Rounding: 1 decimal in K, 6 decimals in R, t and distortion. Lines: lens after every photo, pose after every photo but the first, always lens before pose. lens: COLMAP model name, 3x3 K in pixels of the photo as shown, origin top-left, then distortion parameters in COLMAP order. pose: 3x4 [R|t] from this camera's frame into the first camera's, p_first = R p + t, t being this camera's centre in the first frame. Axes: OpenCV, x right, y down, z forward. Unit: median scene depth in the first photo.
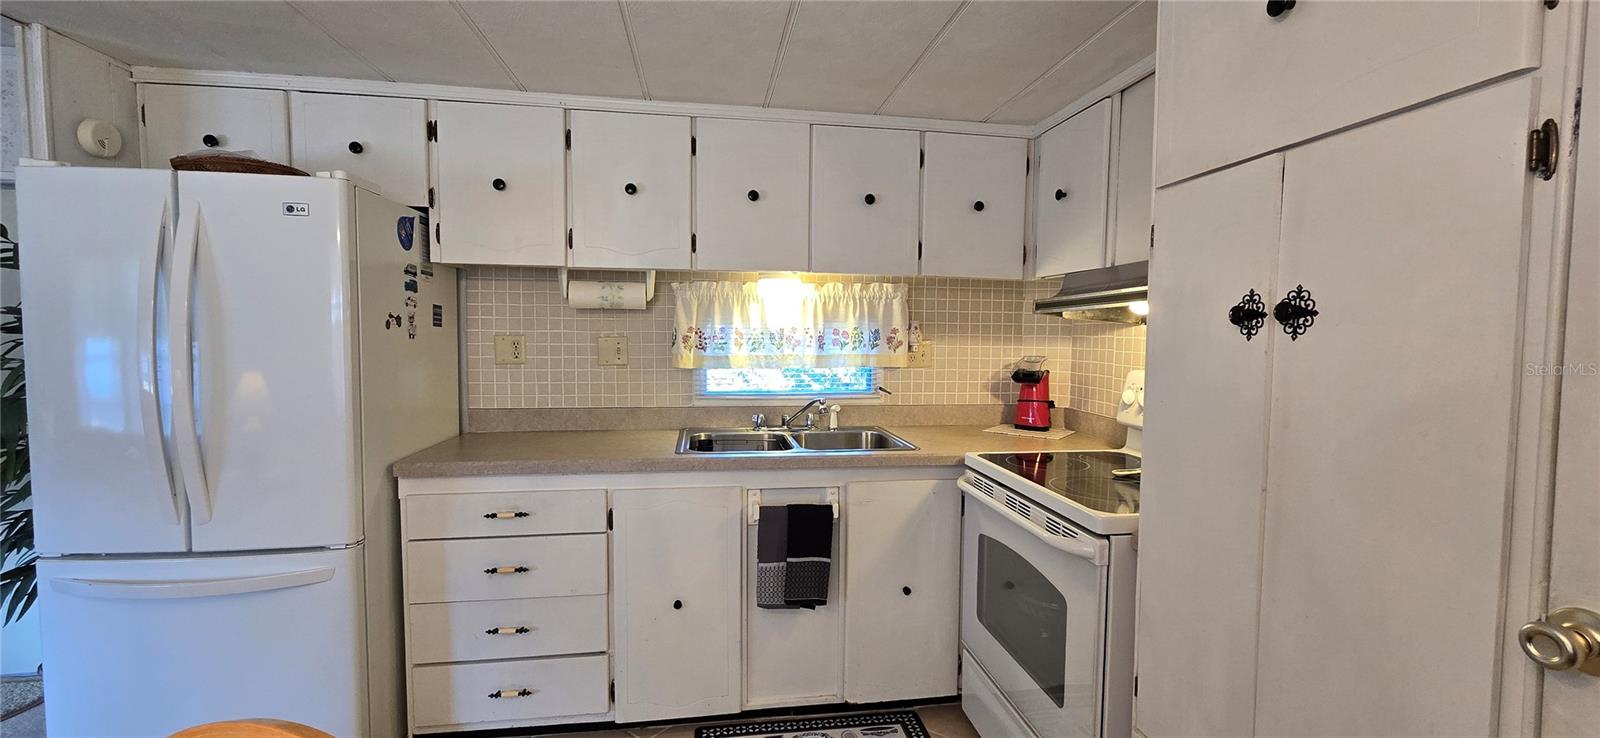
lens RADIAL K [[653.1, 0, 792.6], [0, 653.1, 366.6], [0, 0, 1]] dist [-0.004547, -0.000241]
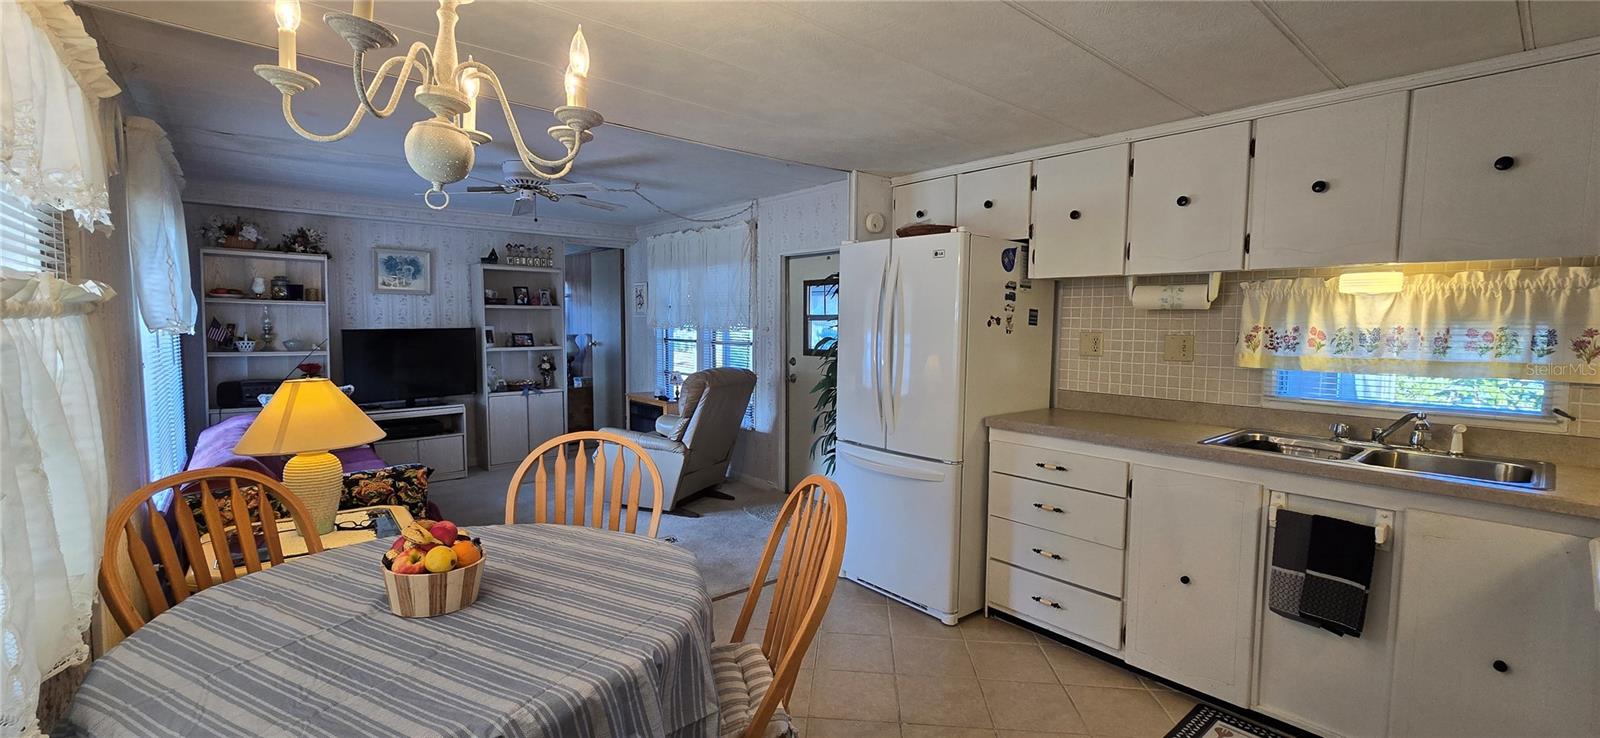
lens RADIAL K [[653.1, 0, 808.6], [0, 653.1, 372.6], [0, 0, 1]] dist [-0.004547, -0.000241]
pose [[0.527088, 0.061473, -0.847584, 0.382683], [-0.056726, 0.997701, 0.037085, 0.013431], [0.847915, 0.028533, 0.529363, -0.118611]]
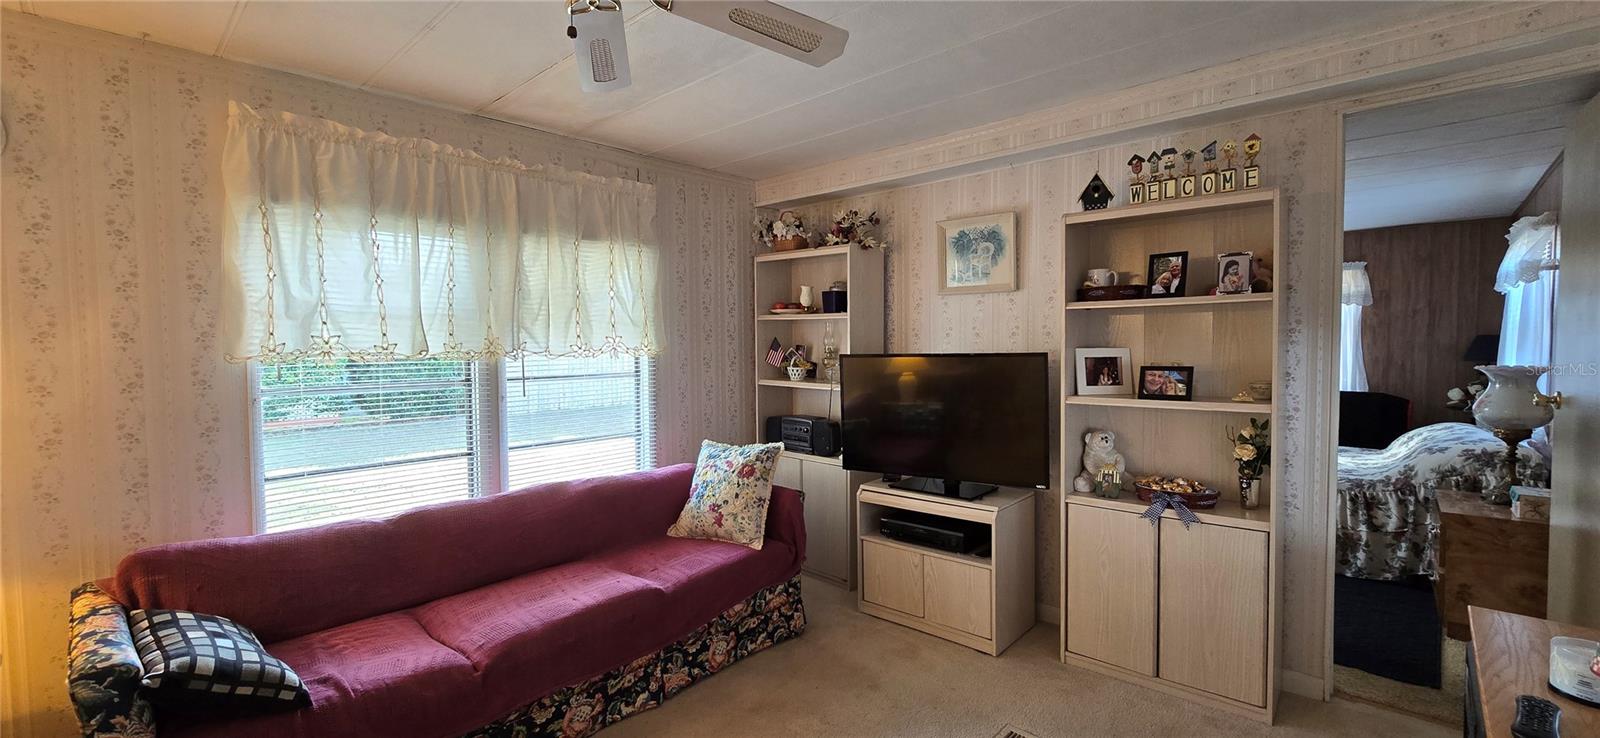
lens RADIAL K [[653.1, 0, 807.4], [0, 653.1, 366.8], [0, 0, 1]] dist [-0.004547, -0.000241]
pose [[-0.789651, 0.029897, -0.612827, -1.134829], [-0.032239, 0.995411, 0.090102, -0.050493], [0.612708, 0.090906, -0.785063, 0.671734]]
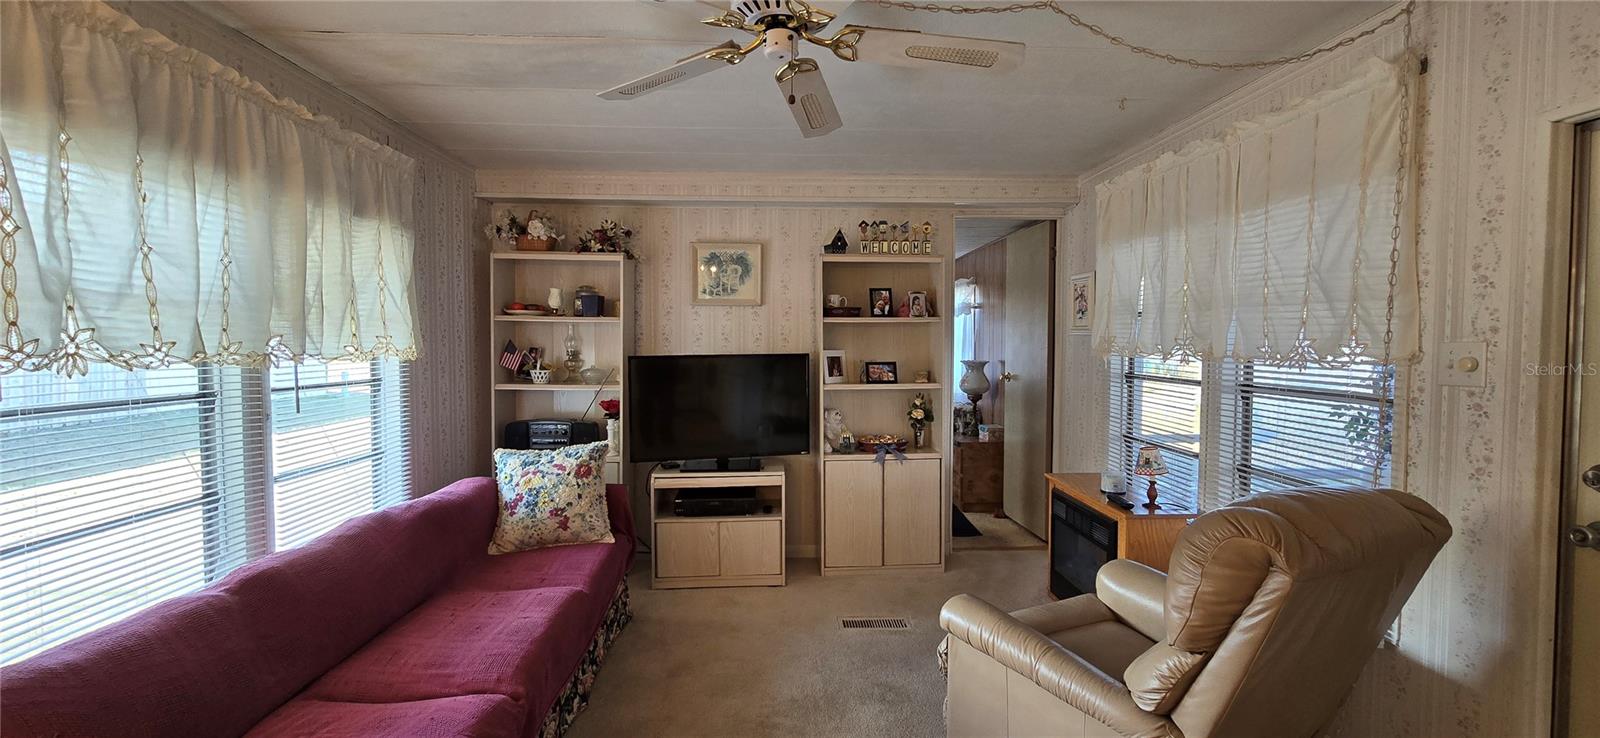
lens RADIAL K [[653.1, 0, 806.7], [0, 653.1, 365.3], [0, 0, 1]] dist [-0.004547, -0.000241]
pose [[-0.119430, 0.031507, -0.992343, -0.662794], [-0.064577, 0.997133, 0.039431, -0.021565], [0.990740, 0.068792, -0.117053, 0.251050]]
